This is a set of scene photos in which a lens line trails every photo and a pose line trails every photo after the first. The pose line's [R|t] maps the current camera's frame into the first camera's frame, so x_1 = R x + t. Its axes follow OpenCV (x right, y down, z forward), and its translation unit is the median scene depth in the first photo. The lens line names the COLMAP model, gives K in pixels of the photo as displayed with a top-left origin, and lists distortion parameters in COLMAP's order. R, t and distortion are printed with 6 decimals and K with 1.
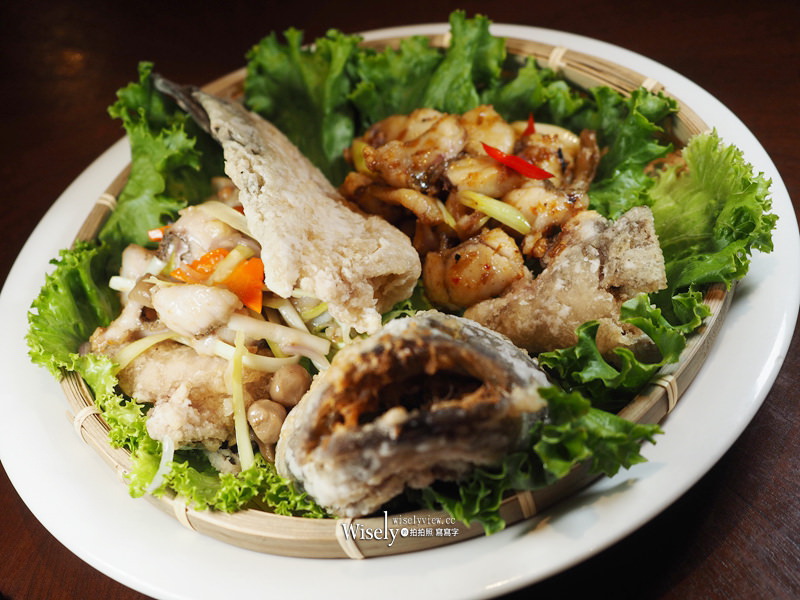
lens RADIAL K [[675.3, 0, 400.0], [0, 675.3, 300.0], [0, 0, 1]] dist [-0.006469, 0.001255]
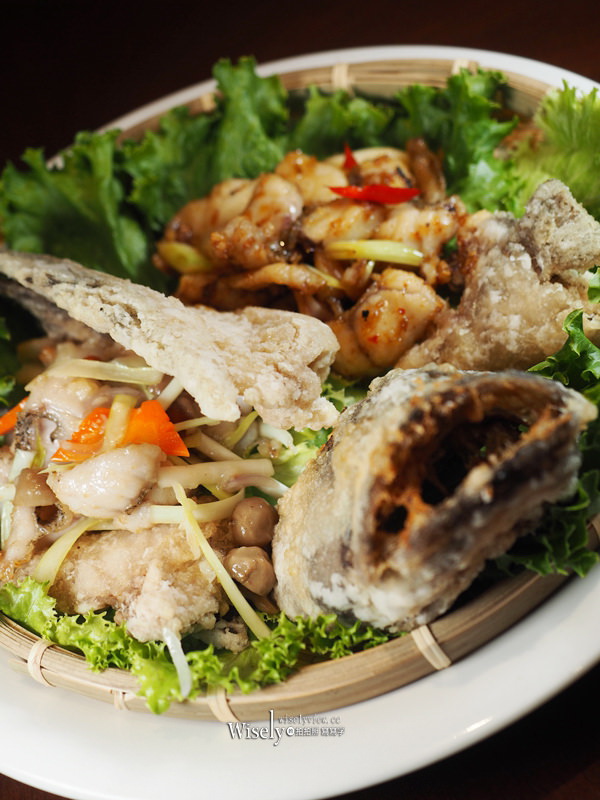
lens RADIAL K [[773.1, 0, 300.0], [0, 773.1, 400.0], [0, 0, 1]] dist [0.010661, 0.001387]
pose [[0.921536, -0.372333, 0.110182, -0.158134], [0.372946, 0.927719, 0.015761, -0.008837], [-0.108086, 0.026568, 0.993786, 0.031929]]
